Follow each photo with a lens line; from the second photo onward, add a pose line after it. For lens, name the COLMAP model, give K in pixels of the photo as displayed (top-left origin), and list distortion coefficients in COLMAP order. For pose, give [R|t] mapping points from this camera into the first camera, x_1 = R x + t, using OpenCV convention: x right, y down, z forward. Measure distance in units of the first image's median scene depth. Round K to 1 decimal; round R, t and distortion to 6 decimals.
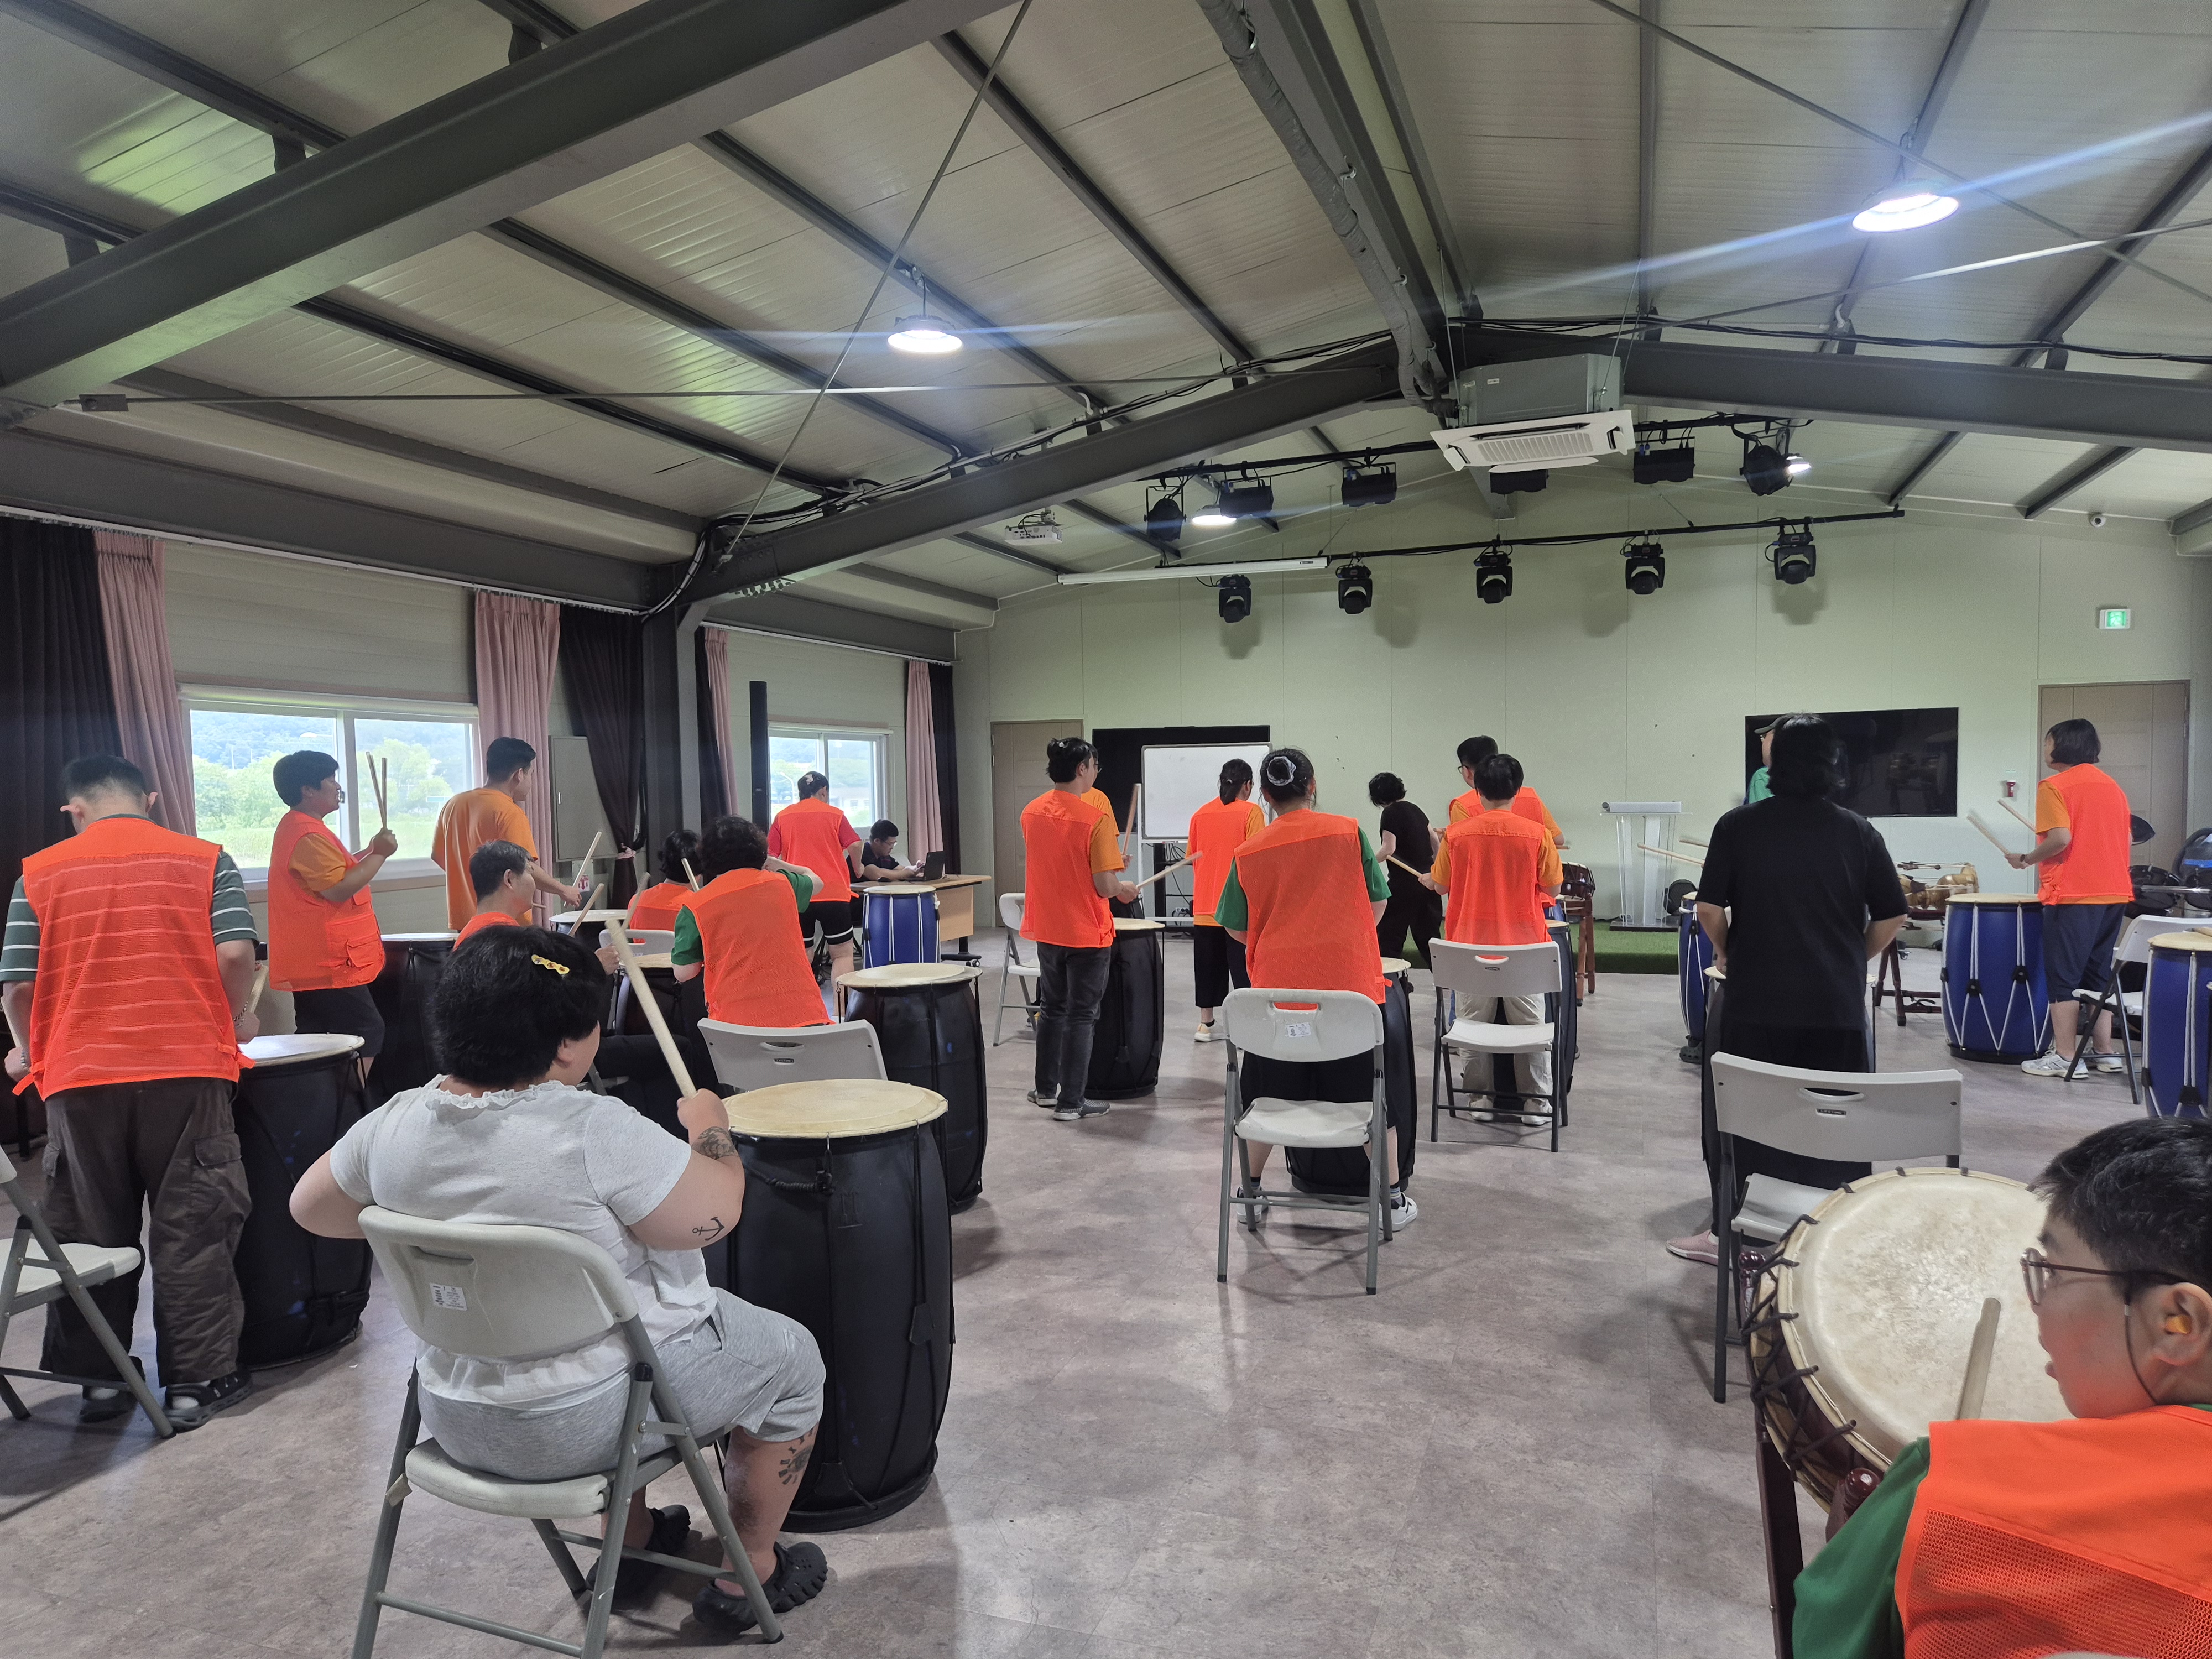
lens RADIAL K [[1481.7, 0, 1117.9], [0, 1481.7, 868.3], [0, 0, 1]] dist [0.077528, -0.054184]
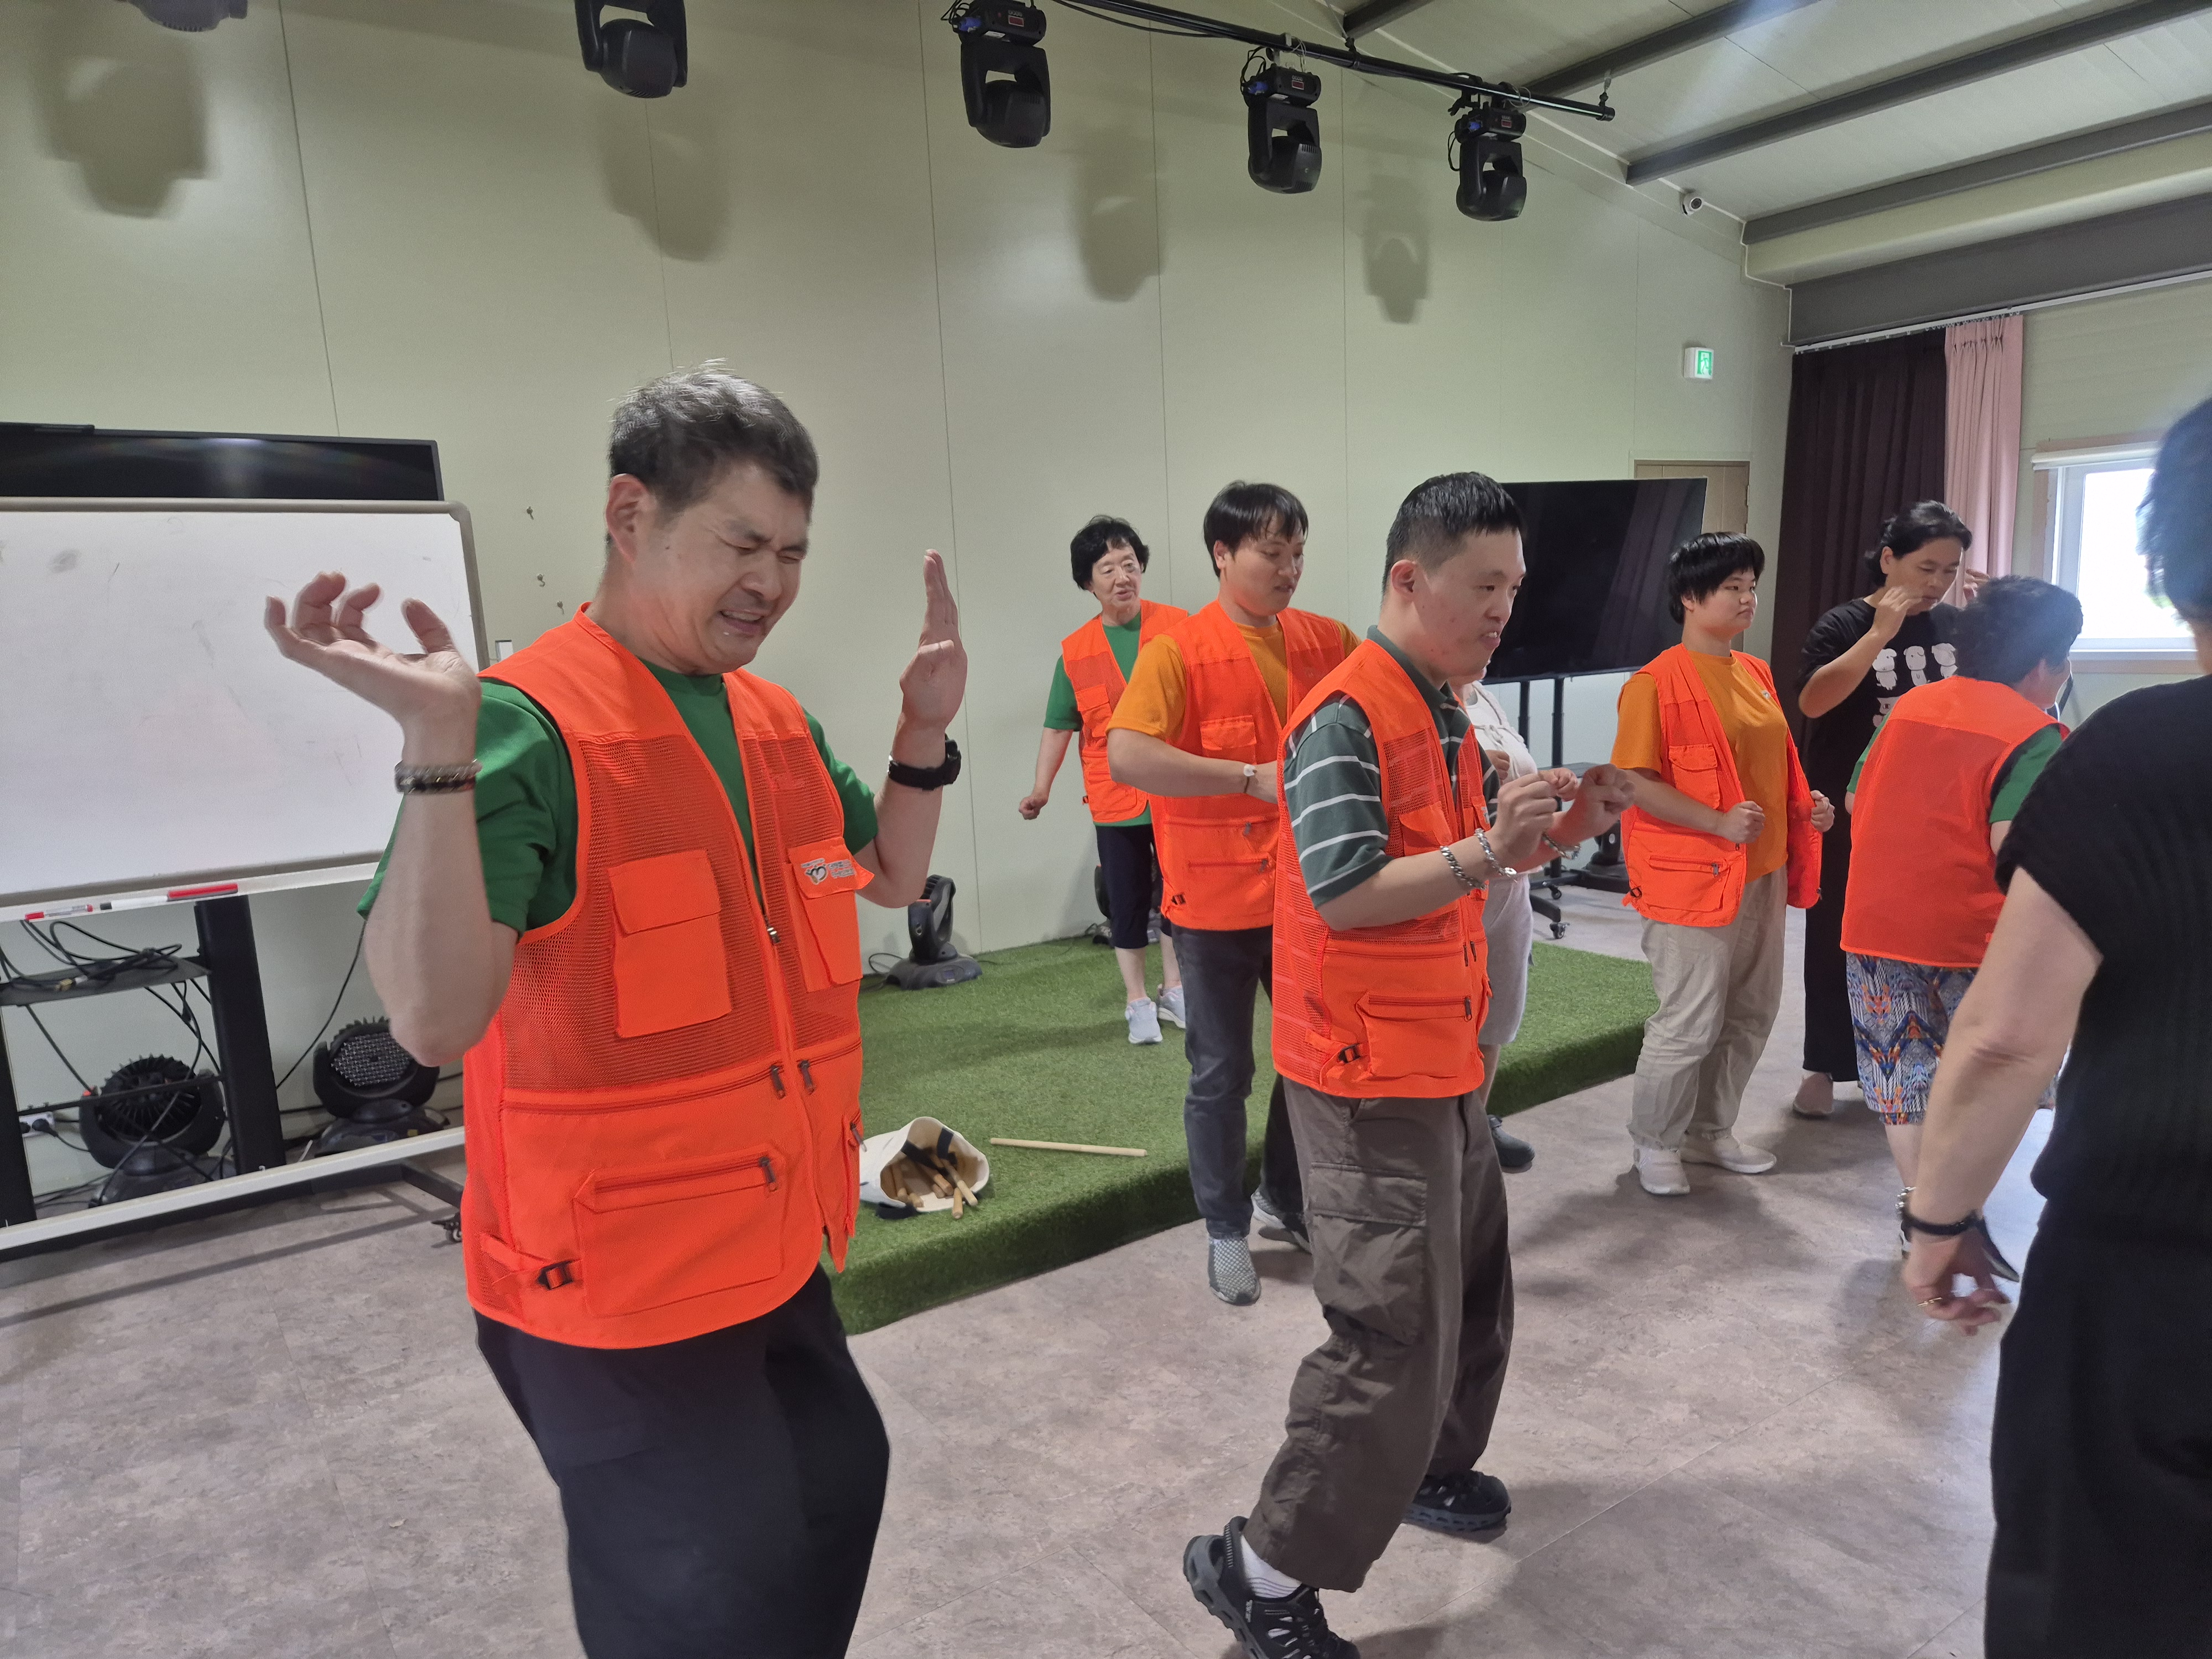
lens RADIAL K [[1481.7, 0, 1110.8], [0, 1481.7, 844.0], [0, 0, 1]] dist [0.077528, -0.054184]
pose [[0.597417, -0.138375, 0.789902, -0.070192], [0.080364, 0.990372, 0.112713, -0.057260], [-0.797894, -0.003857, 0.602785, 0.954093]]
